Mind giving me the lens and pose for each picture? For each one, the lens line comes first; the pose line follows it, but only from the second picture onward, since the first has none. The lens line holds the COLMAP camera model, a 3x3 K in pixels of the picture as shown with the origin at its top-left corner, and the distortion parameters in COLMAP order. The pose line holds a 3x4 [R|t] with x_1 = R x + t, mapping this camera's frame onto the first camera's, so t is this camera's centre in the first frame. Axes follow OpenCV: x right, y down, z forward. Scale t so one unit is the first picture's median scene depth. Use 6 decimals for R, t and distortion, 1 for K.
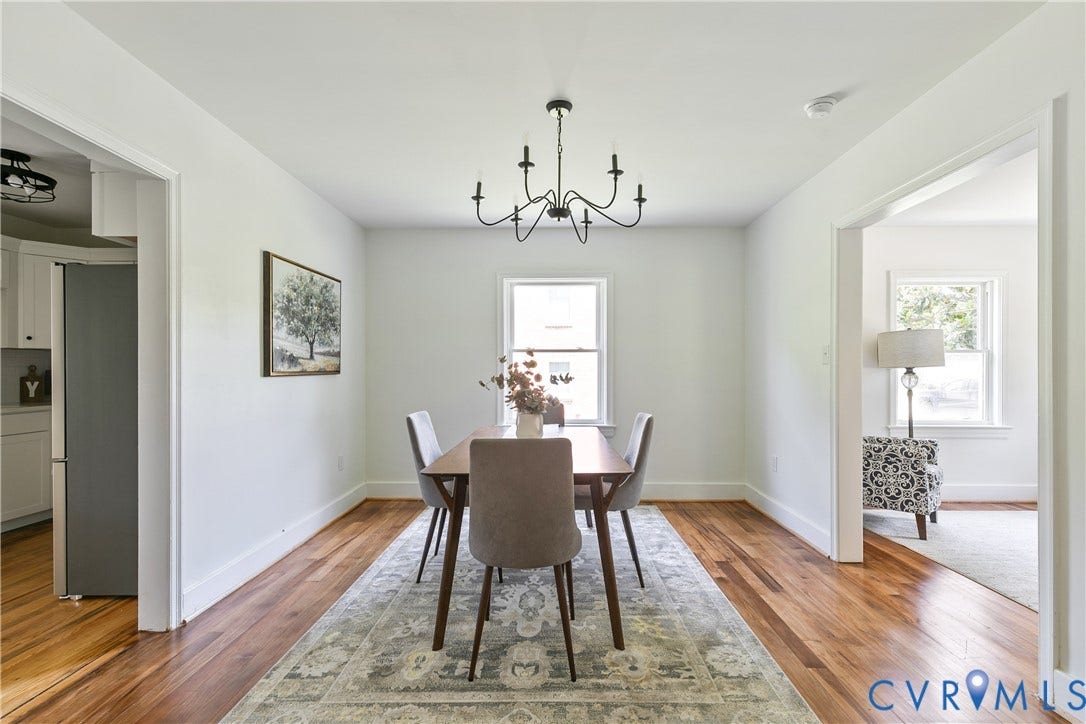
lens RADIAL K [[501.3, 0, 547.6], [0, 501.3, 371.0], [0, 0, 1]] dist [0.002333, -0.000007]
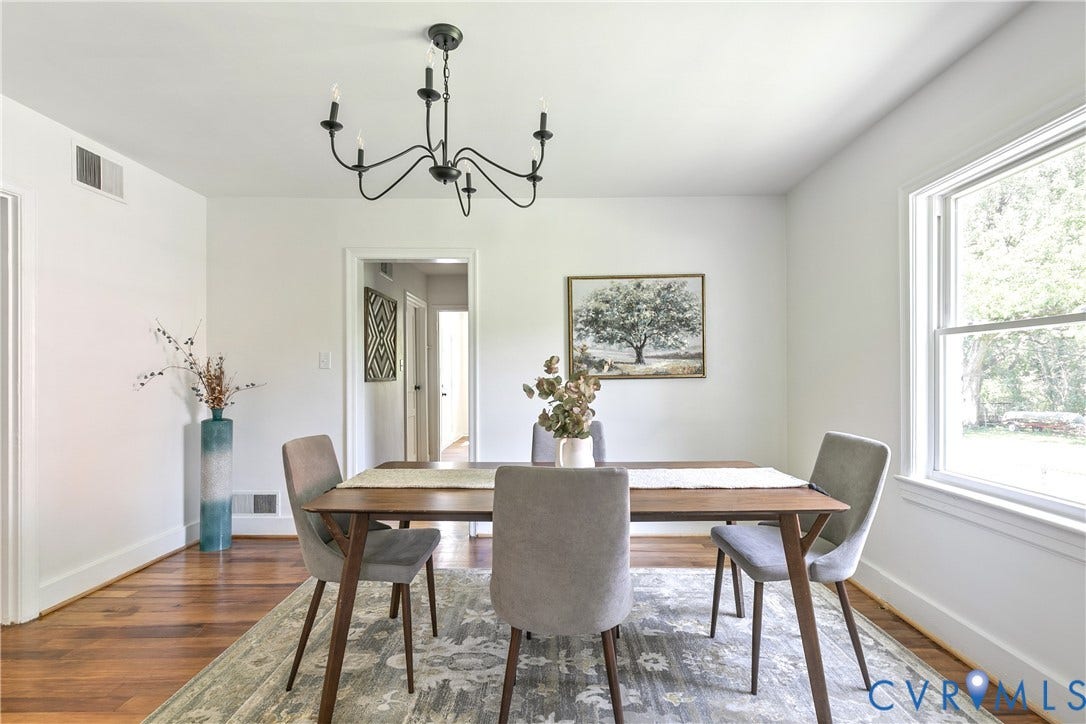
lens RADIAL K [[501.3, 0, 547.6], [0, 501.3, 371.0], [0, 0, 1]] dist [0.002333, -0.000007]
pose [[0.018354, -0.008609, -0.999794, 0.569039], [0.006494, 0.999943, -0.008491, -0.000053], [0.999810, -0.006337, 0.018409, 0.809113]]
